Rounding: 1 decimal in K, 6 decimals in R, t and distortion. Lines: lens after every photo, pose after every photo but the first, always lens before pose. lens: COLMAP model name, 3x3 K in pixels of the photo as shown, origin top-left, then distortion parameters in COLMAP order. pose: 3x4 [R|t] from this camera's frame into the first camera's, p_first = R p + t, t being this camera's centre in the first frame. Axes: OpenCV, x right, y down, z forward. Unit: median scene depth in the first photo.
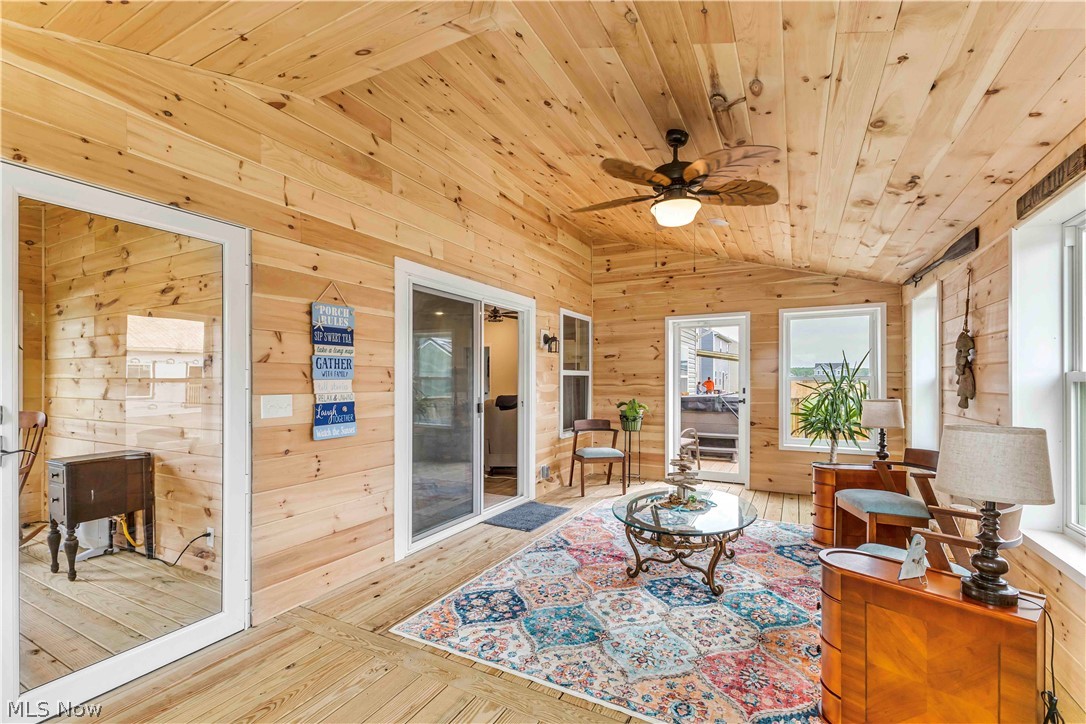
lens RADIAL K [[468.5, 0, 546.3], [0, 468.5, 373.4], [0, 0, 1]] dist [0.003165, 0.000430]
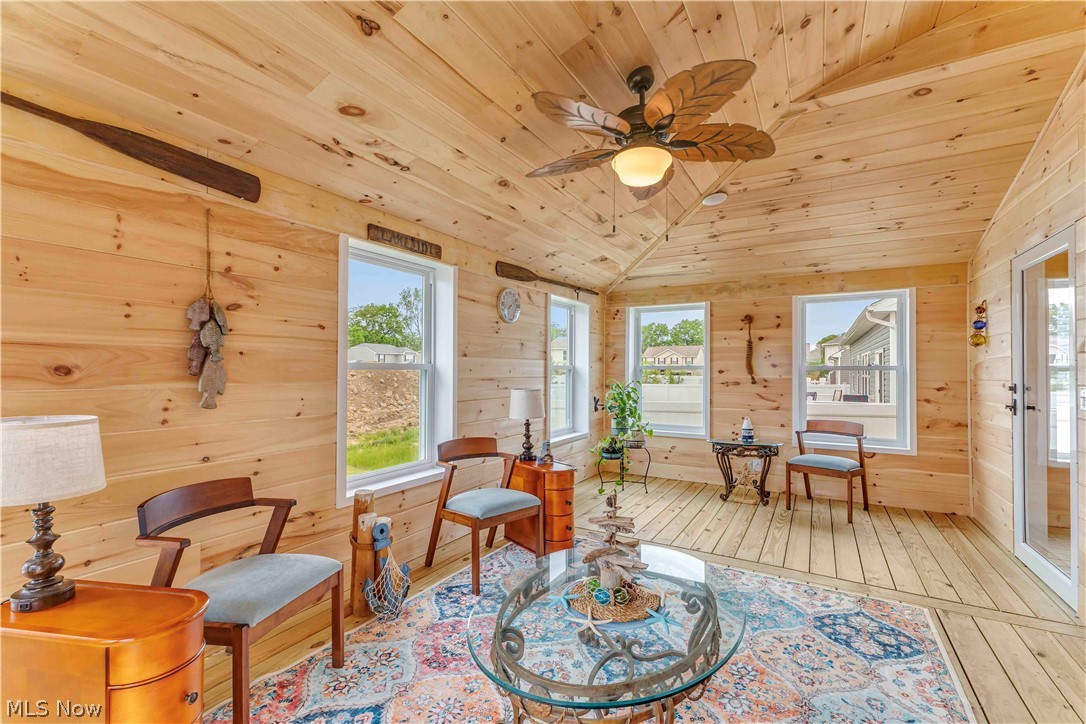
lens RADIAL K [[468.5, 0, 546.3], [0, 468.5, 373.4], [0, 0, 1]] dist [0.003165, 0.000430]
pose [[-0.999218, 0.001324, 0.039511, 0.409138], [0.000952, 0.999955, -0.009445, 0.033419], [-0.039522, -0.009400, -0.999174, 1.837161]]
